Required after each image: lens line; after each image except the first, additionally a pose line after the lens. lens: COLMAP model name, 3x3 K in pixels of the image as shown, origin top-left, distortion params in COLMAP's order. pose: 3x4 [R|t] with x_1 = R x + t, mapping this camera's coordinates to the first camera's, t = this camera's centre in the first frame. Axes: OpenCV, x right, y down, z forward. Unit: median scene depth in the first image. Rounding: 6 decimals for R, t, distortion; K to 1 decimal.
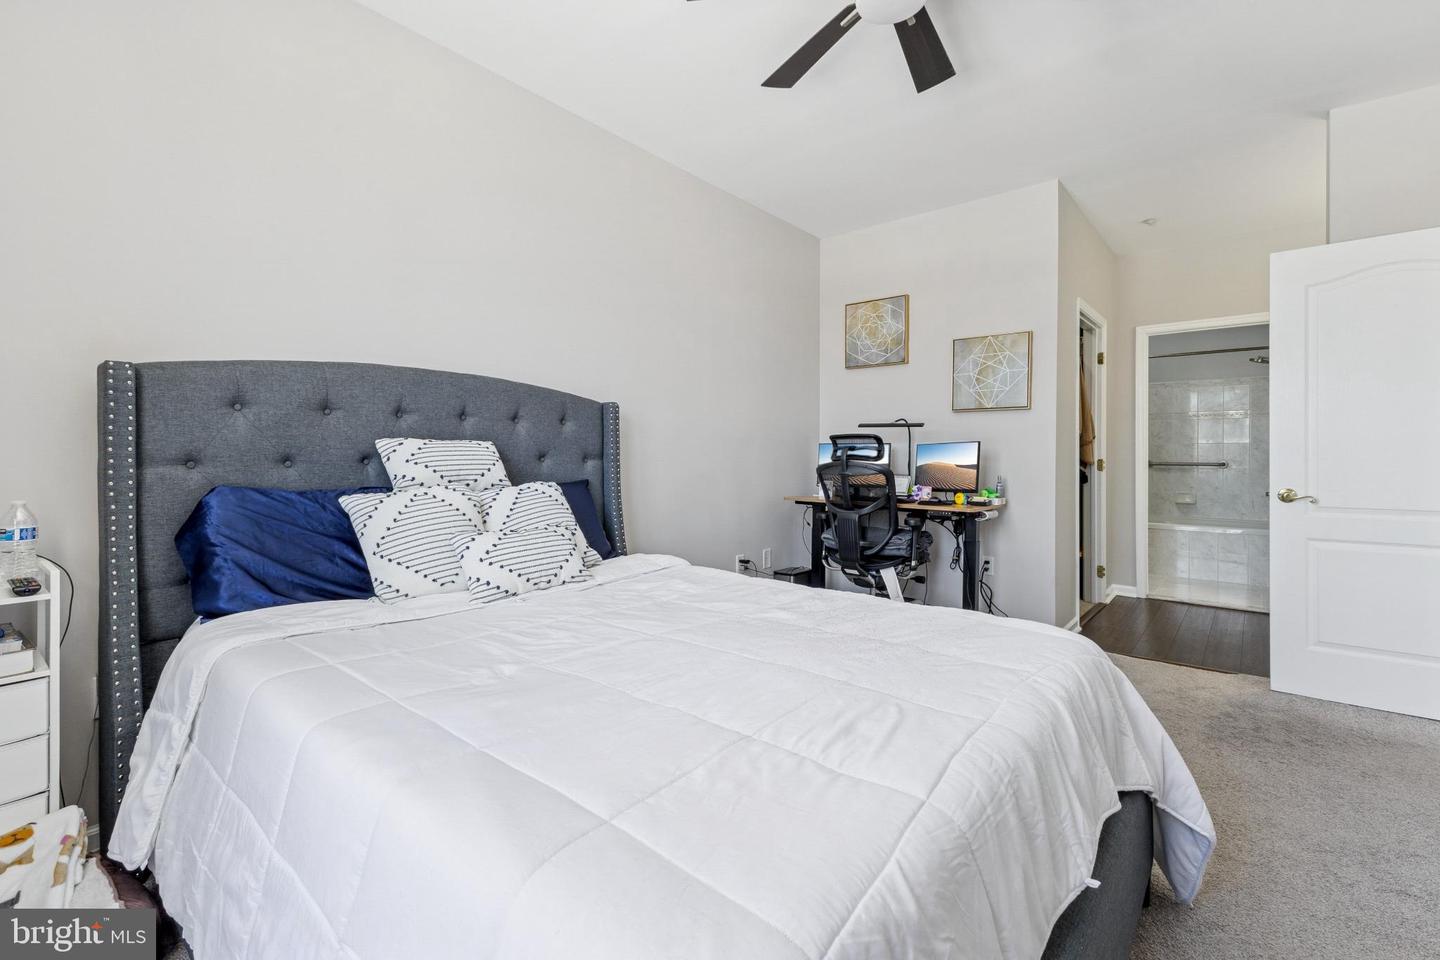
lens RADIAL K [[626.0, 0, 718.3], [0, 626.0, 460.7], [0, 0, 1]] dist [0.001897, -0.000071]
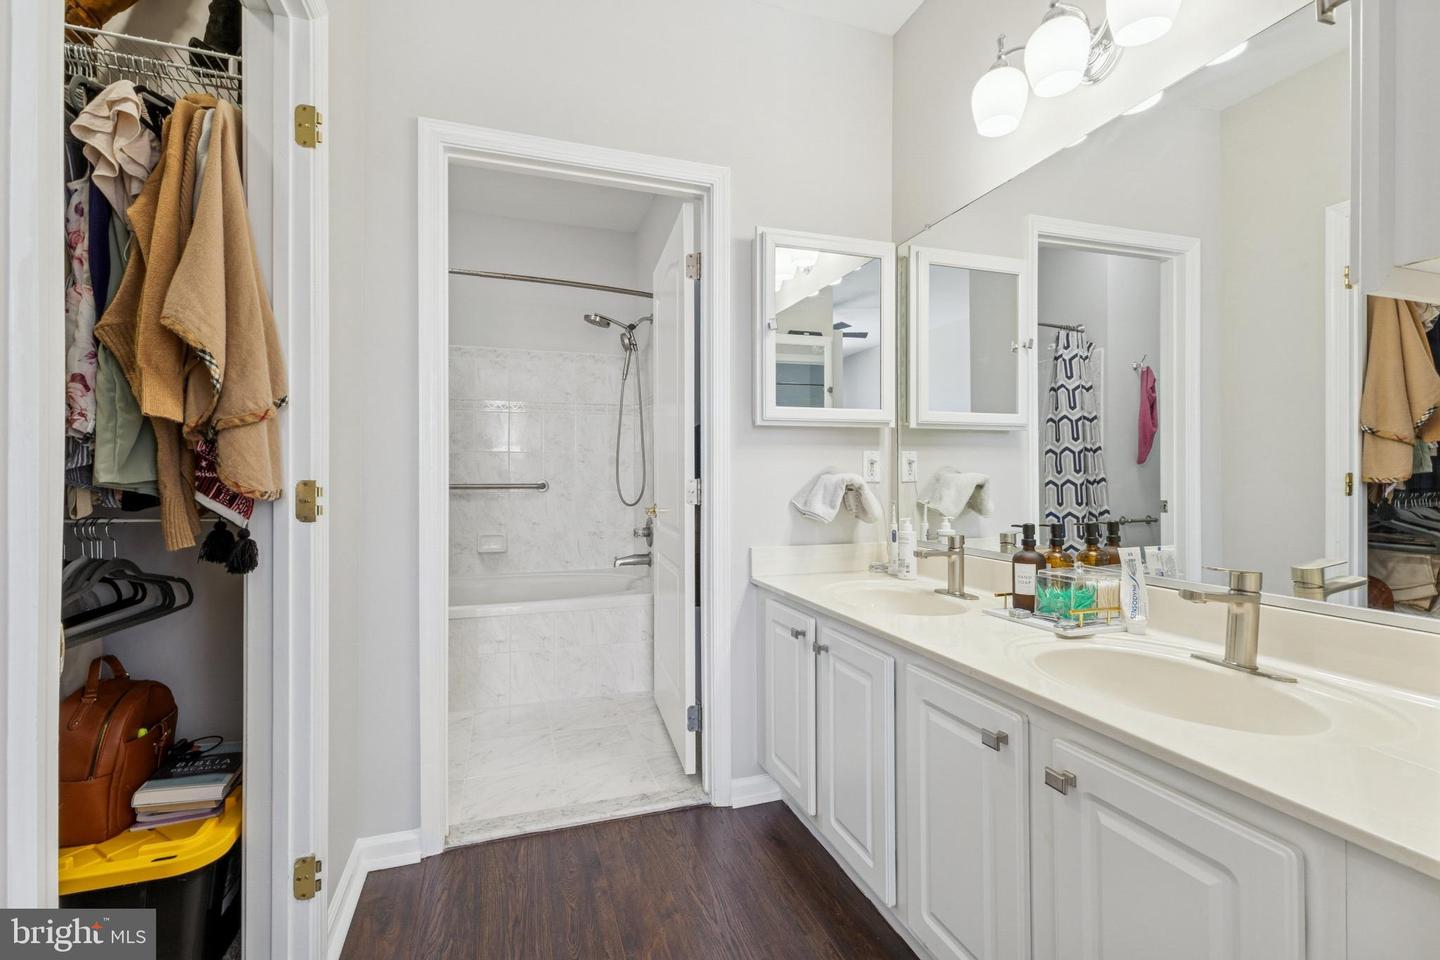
lens RADIAL K [[628.2, 0, 721.9], [0, 628.2, 476.2], [0, 0, 1]] dist [0.002603, -0.000969]
pose [[0.499567, 0.001331, 0.866274, 0.378152], [-0.001116, 0.999999, -0.000892, -0.003663], [-0.866274, -0.000521, 0.499568, 0.574692]]
